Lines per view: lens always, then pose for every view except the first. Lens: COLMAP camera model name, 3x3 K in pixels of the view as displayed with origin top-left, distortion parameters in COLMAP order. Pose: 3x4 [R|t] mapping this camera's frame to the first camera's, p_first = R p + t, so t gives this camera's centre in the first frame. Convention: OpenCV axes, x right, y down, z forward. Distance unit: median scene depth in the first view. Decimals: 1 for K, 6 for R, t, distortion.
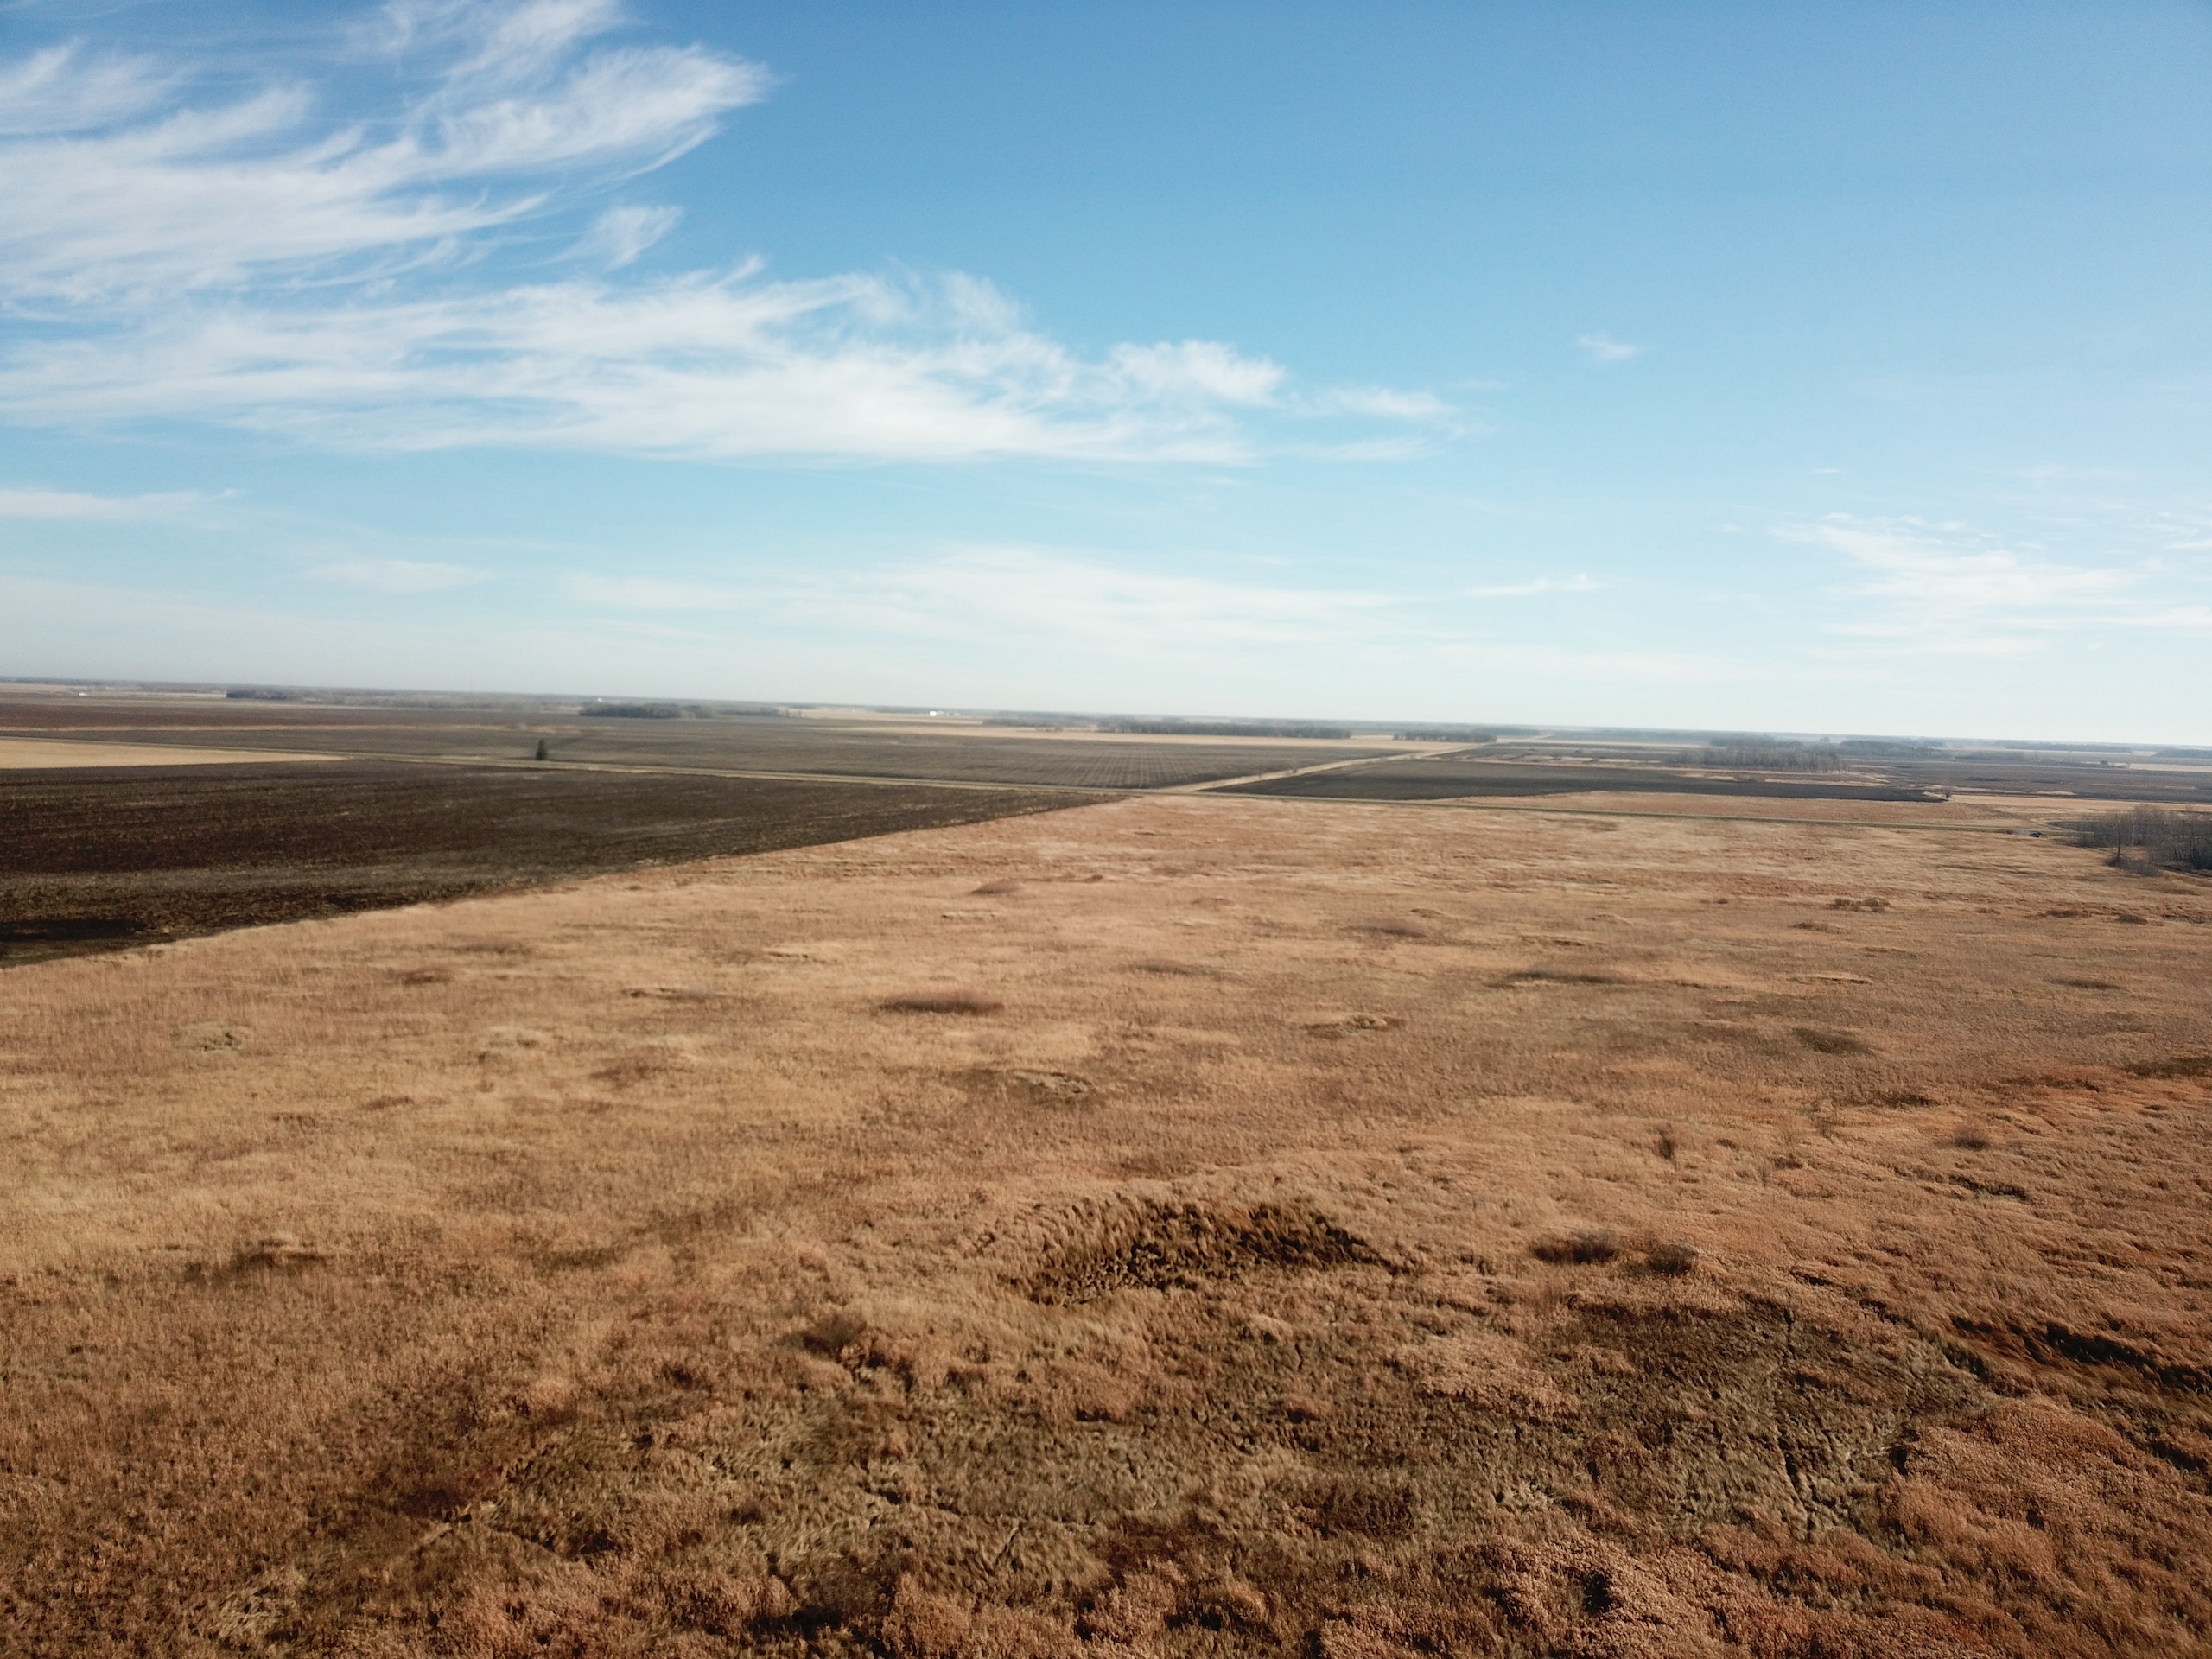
lens RADIAL K [[1768.1, 0, 1111.8], [0, 1768.1, 861.5], [0, 0, 1]] dist [0.440701, -0.767825]
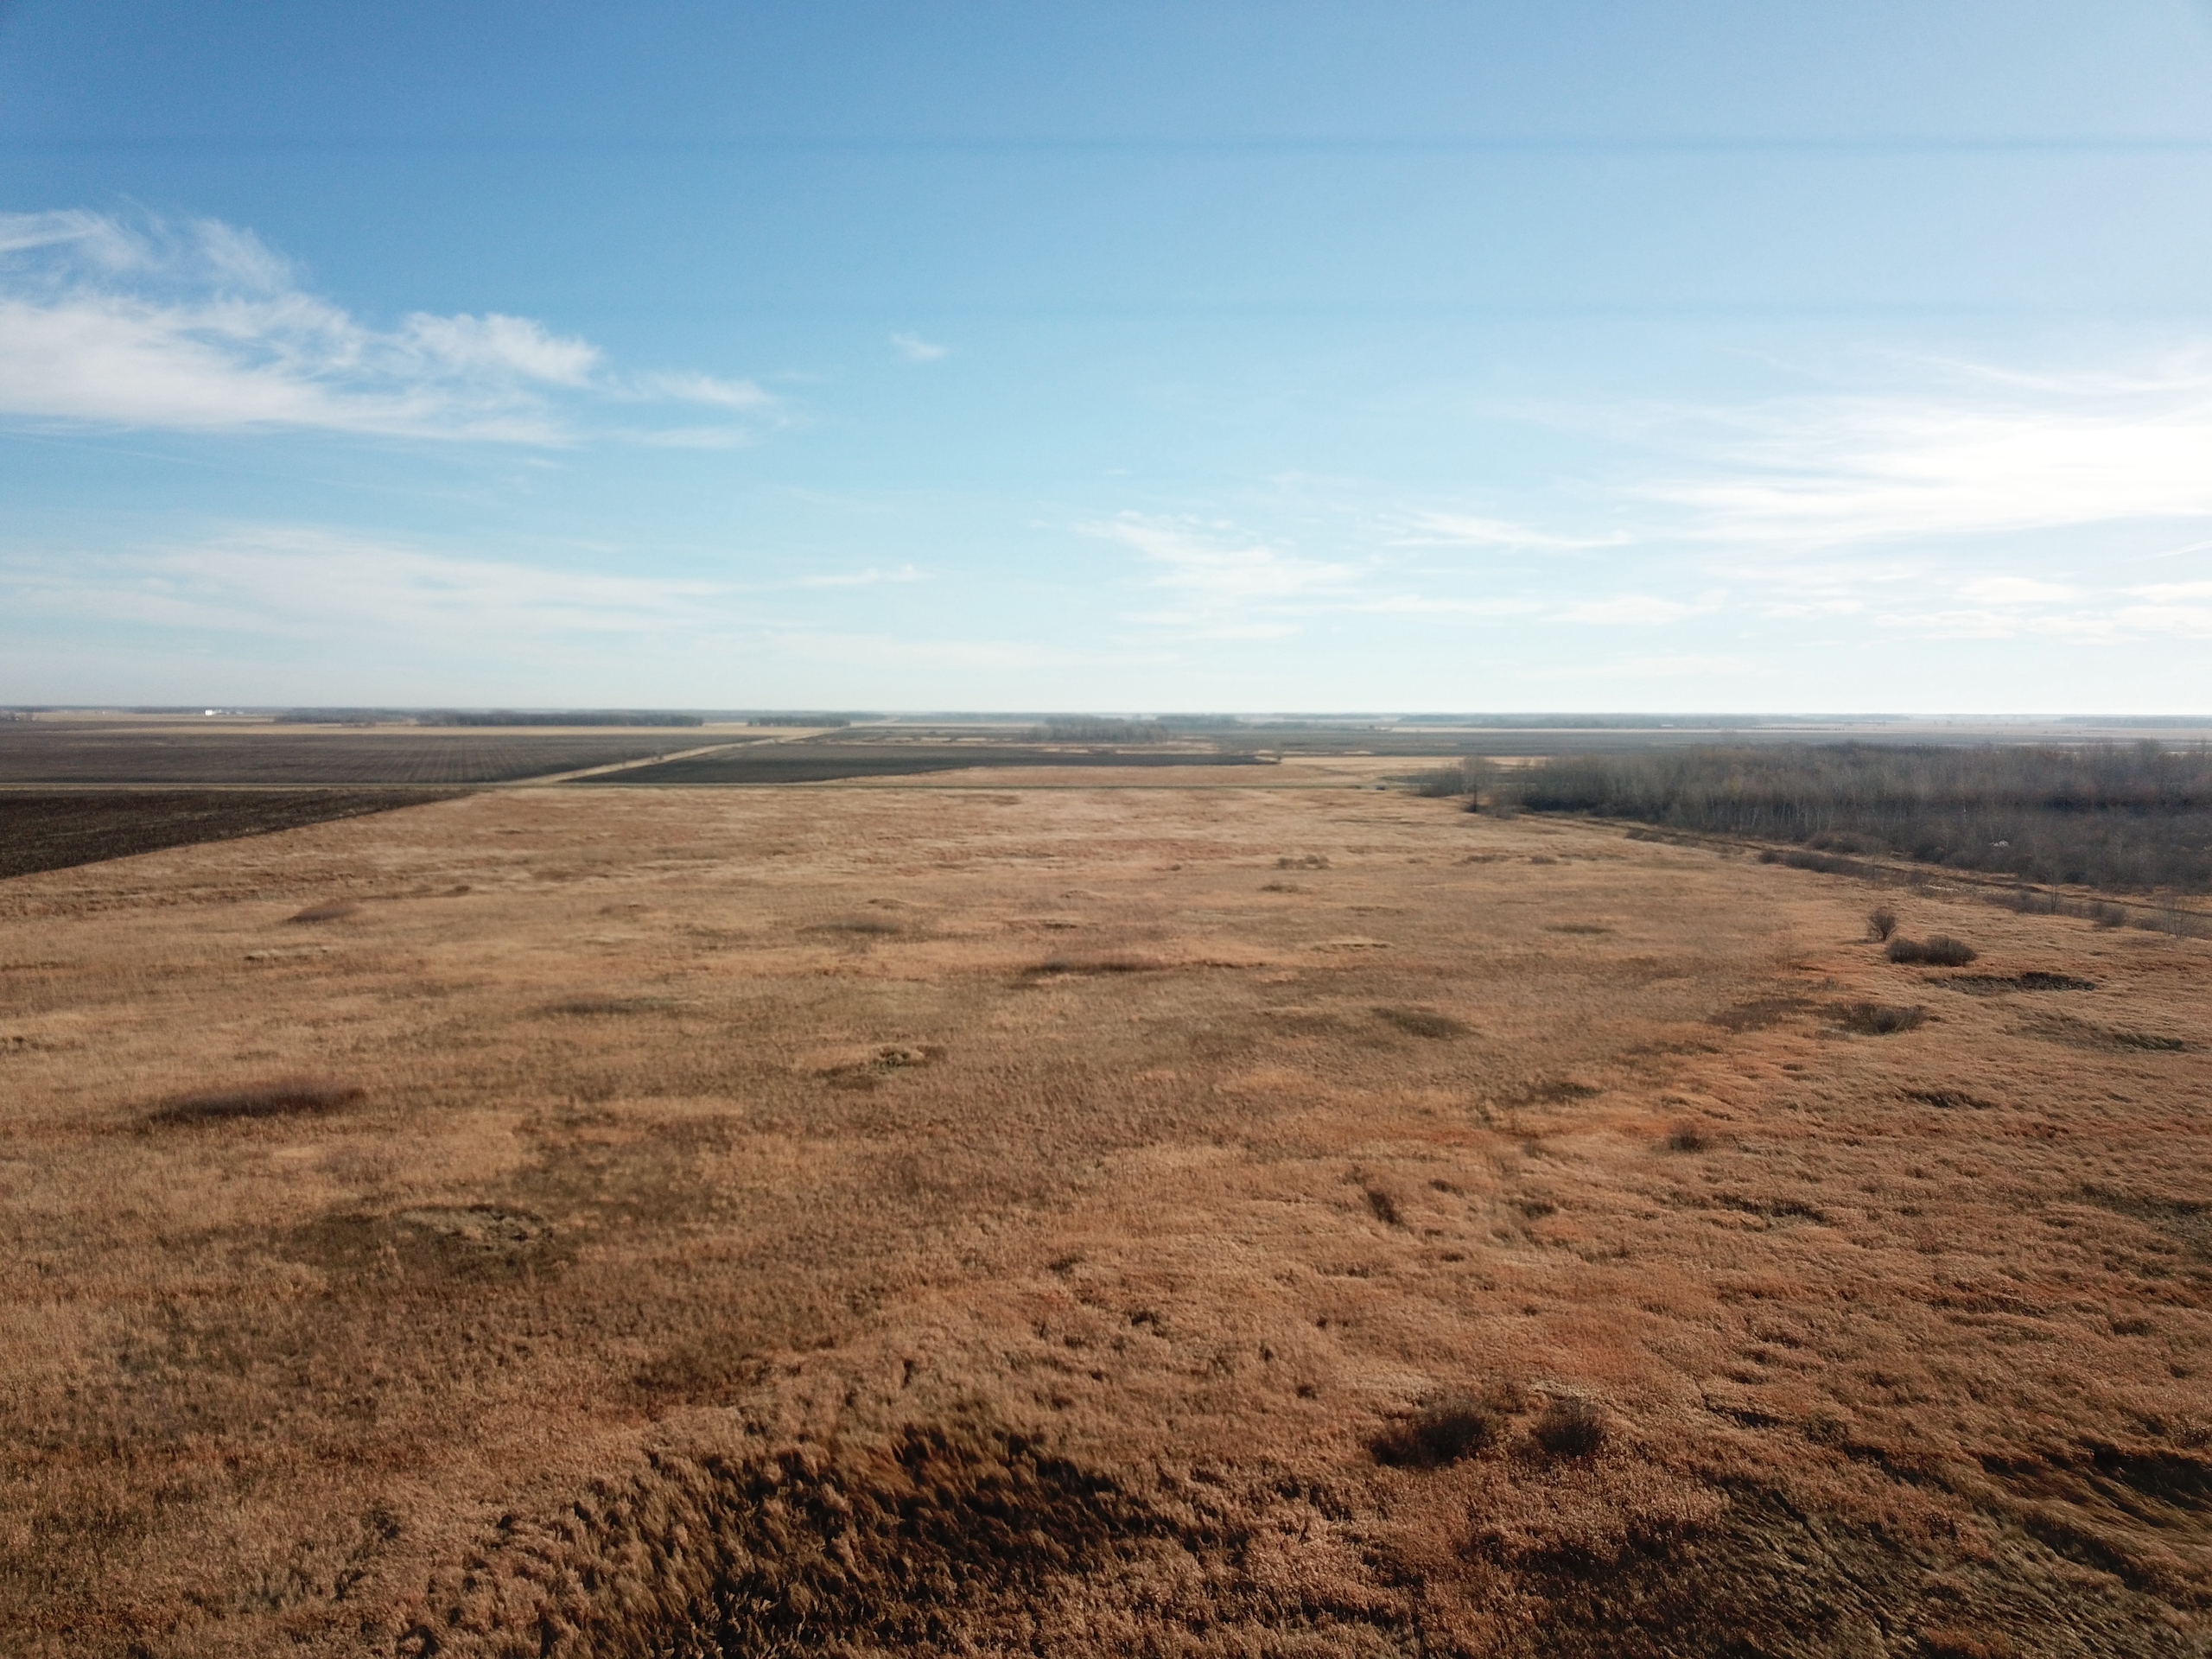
lens RADIAL K [[1815.2, 0, 1106.0], [0, 1815.2, 829.5], [0, 0, 1]] dist [0.066405, -0.011238]
pose [[0.937978, -0.055953, 0.342149, -0.022916], [0.059717, 0.998215, -0.000467, 0.000336], [-0.341512, 0.020870, 0.939646, 0.196941]]
